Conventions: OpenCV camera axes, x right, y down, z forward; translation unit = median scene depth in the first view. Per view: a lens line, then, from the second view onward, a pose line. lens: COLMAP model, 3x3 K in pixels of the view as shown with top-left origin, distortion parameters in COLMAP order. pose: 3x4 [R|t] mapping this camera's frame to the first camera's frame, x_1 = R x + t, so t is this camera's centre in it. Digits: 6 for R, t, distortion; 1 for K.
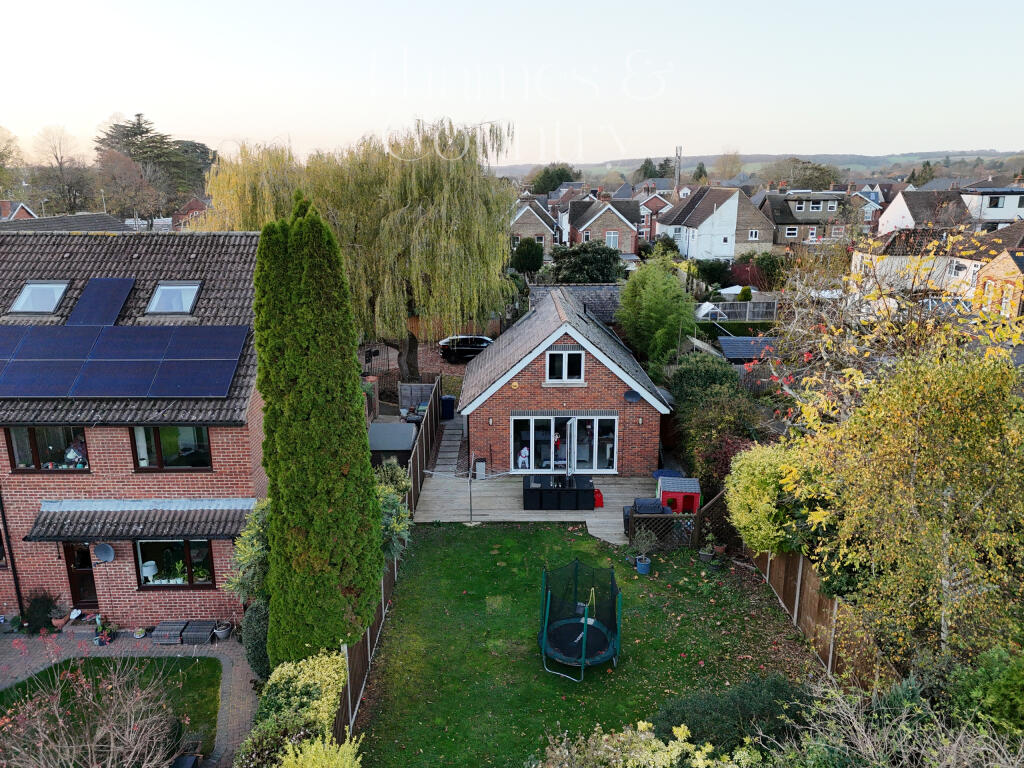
lens RADIAL K [[737.1, 0, 514.2], [0, 737.1, 381.8], [0, 0, 1]] dist [0.038573, -0.039138]
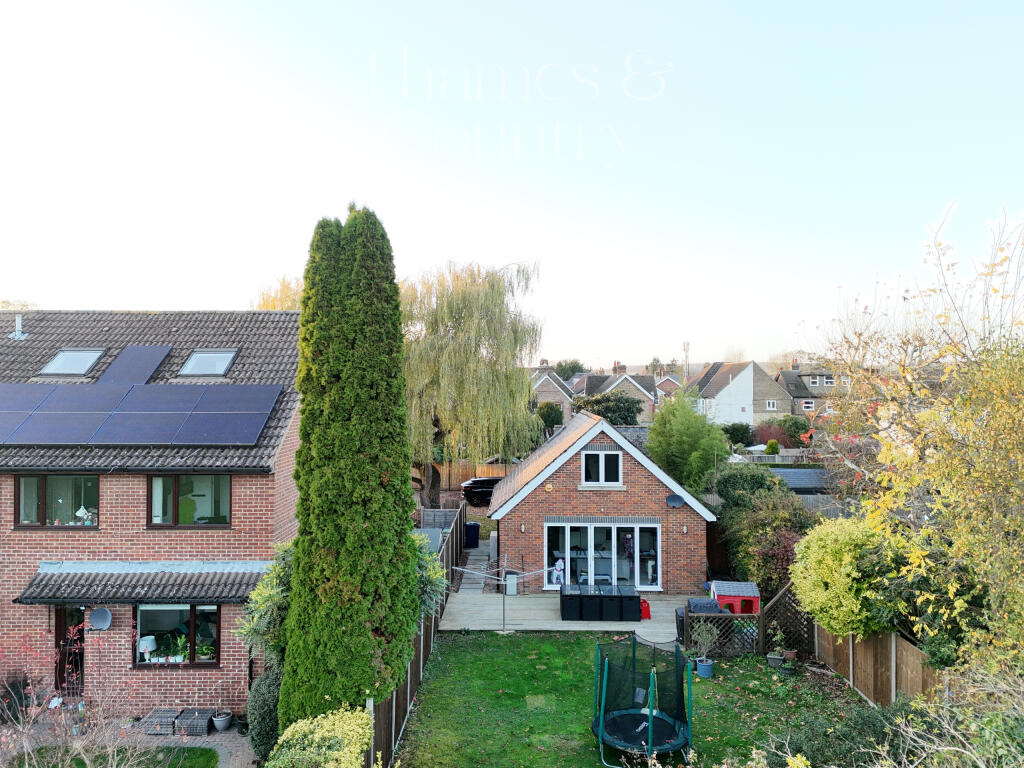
lens RADIAL K [[737.1, 0, 512.2], [0, 737.1, 383.5], [0, 0, 1]] dist [0.038573, -0.039138]
pose [[0.999824, 0.001629, -0.018677, -0.039869], [-0.006513, 0.964360, -0.264514, 0.173429], [0.017580, 0.264589, 0.964201, 0.071339]]
